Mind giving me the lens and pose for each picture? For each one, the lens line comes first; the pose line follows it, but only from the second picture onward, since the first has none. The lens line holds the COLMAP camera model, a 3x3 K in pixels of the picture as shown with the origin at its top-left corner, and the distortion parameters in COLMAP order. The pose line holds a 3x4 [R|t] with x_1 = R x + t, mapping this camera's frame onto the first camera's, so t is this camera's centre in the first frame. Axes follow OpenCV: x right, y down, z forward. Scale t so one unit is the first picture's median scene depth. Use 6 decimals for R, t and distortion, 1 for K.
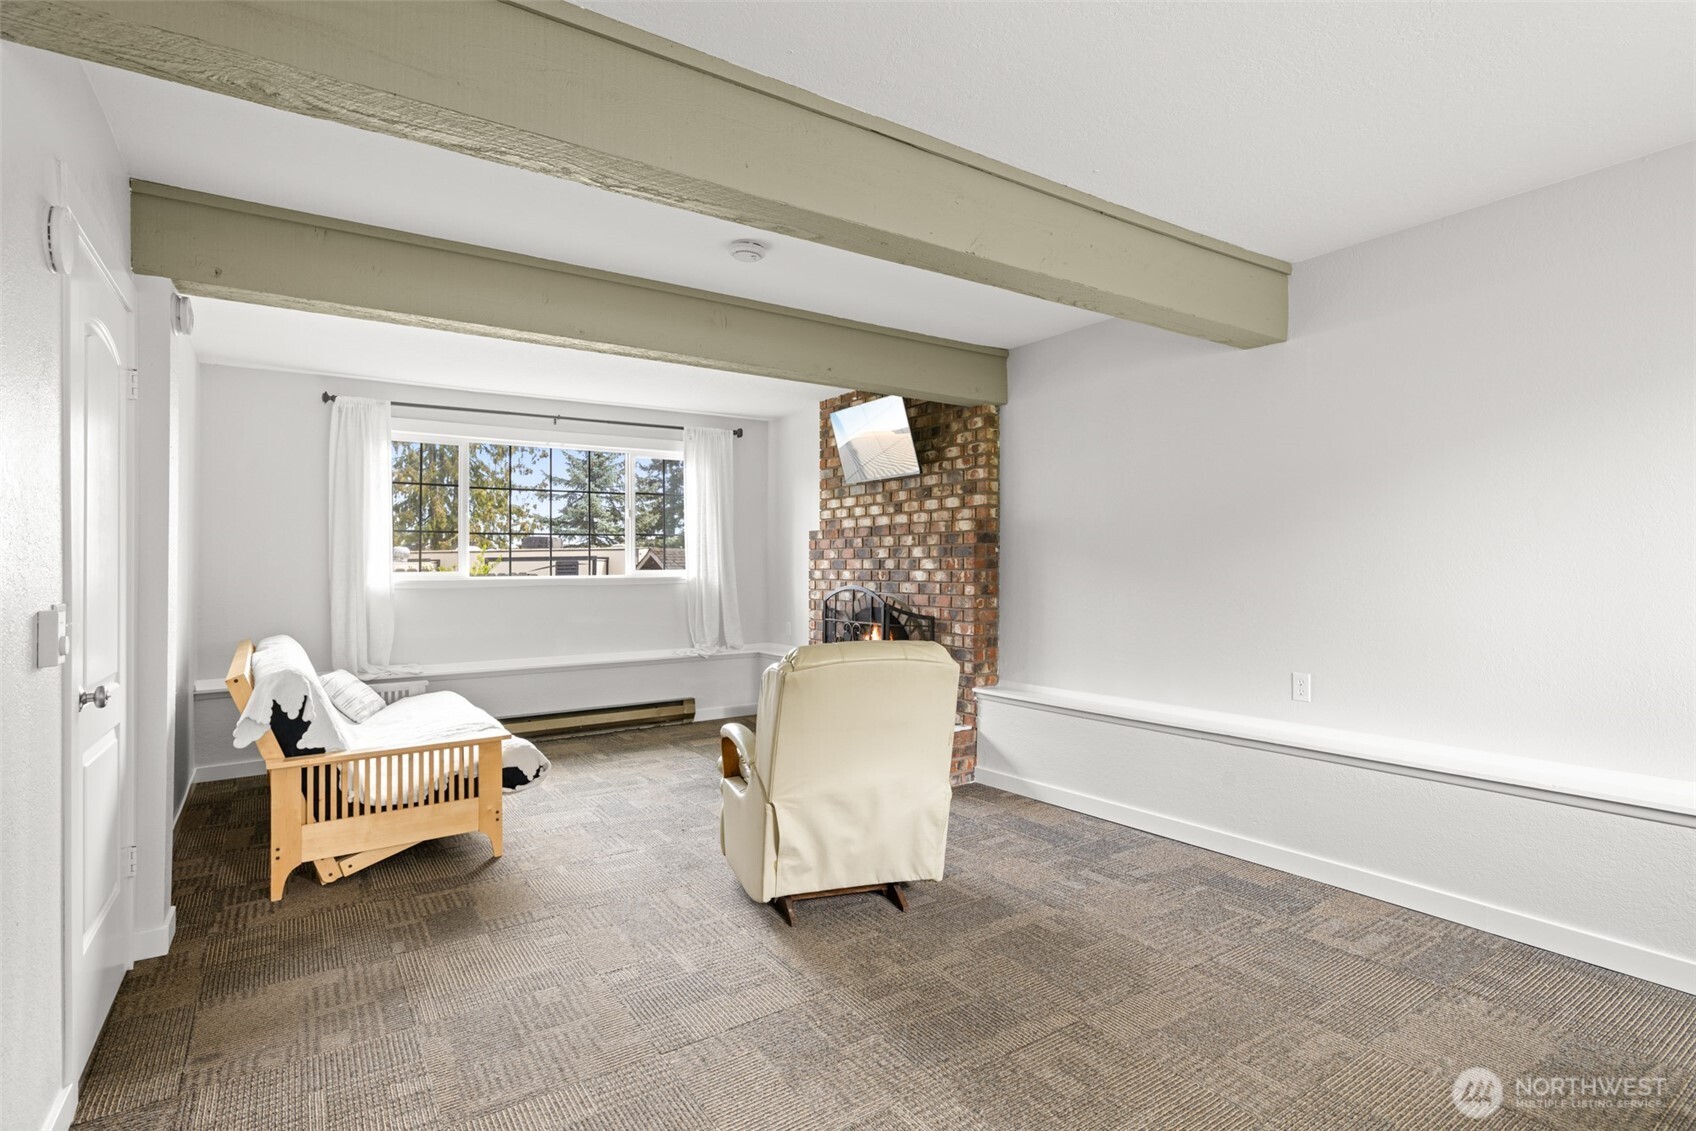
lens RADIAL K [[813.3, 0, 852.2], [0, 813.3, 560.0], [0, 0, 1]] dist [-0.008075, 0.000072]
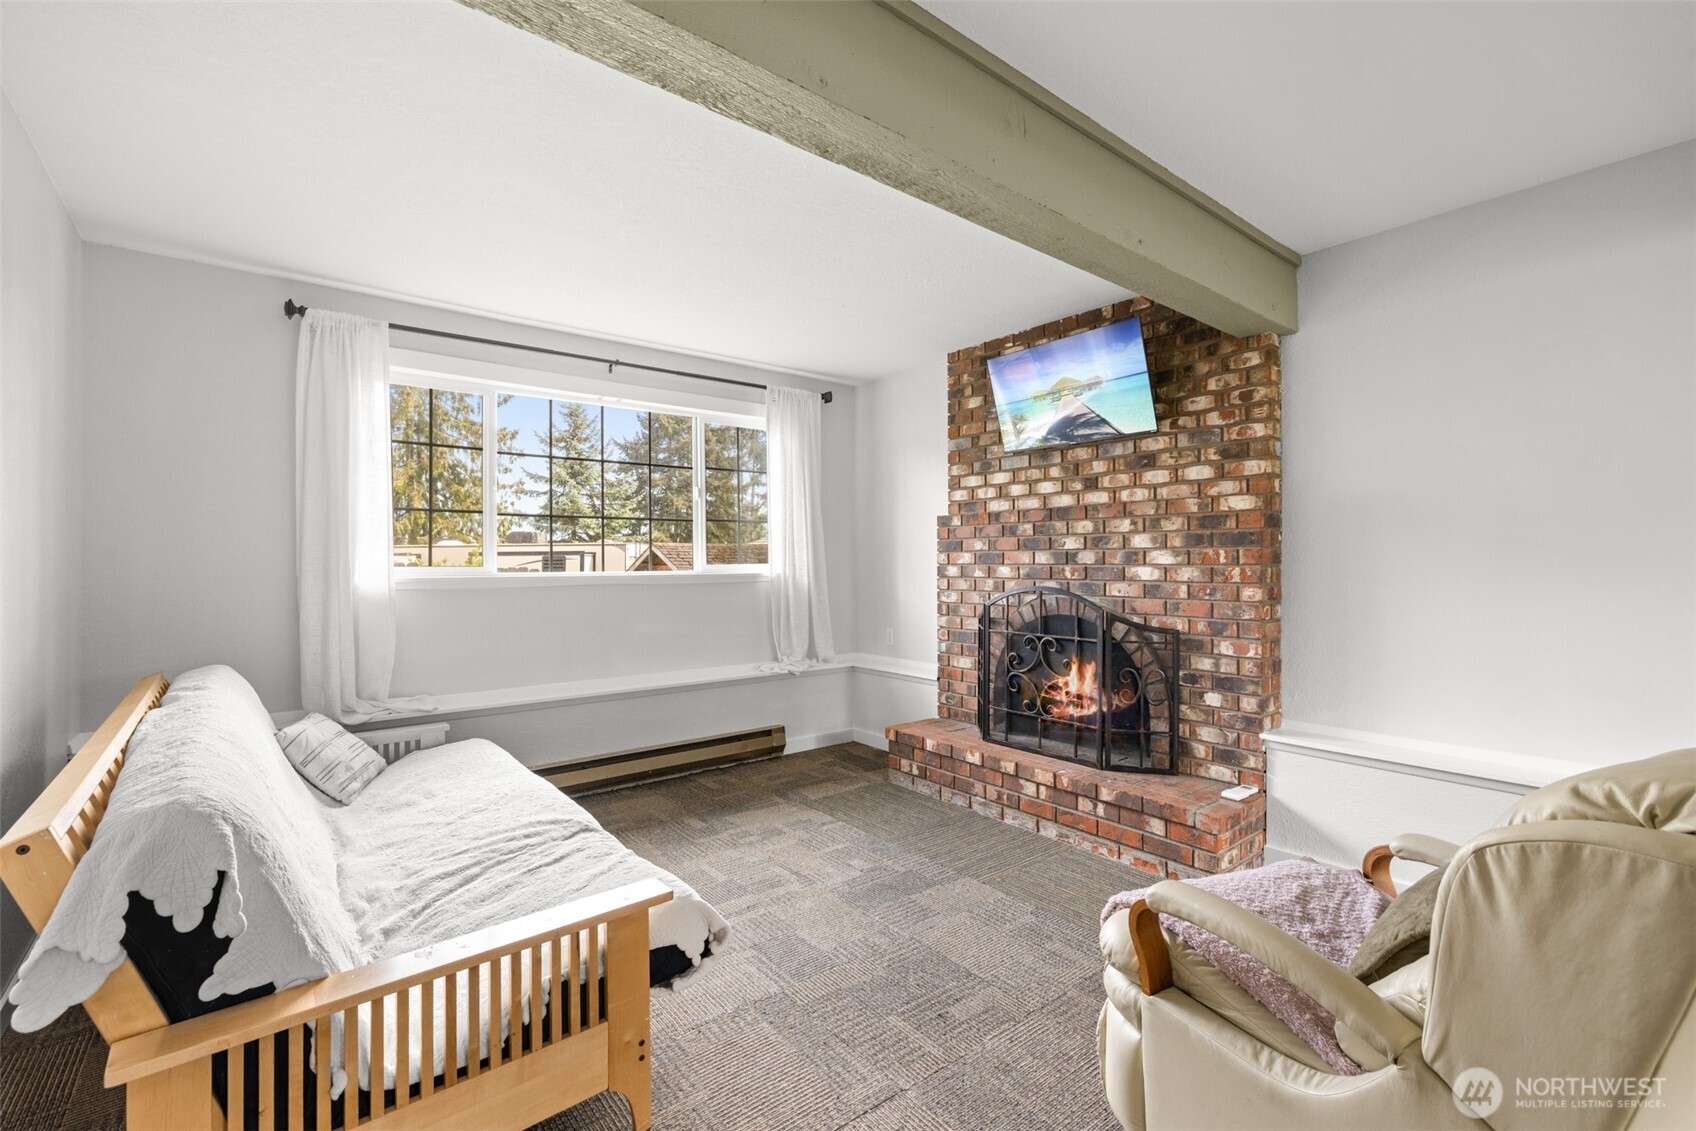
lens RADIAL K [[717.3, 0, 841.0], [0, 717.3, 565.1], [0, 0, 1]] dist [-0.000832, 0.000077]
pose [[0.997587, 0.003062, 0.069365, -0.237604], [-0.003801, 0.999937, 0.010525, 0.006324], [-0.069329, -0.010763, 0.997536, 0.378175]]
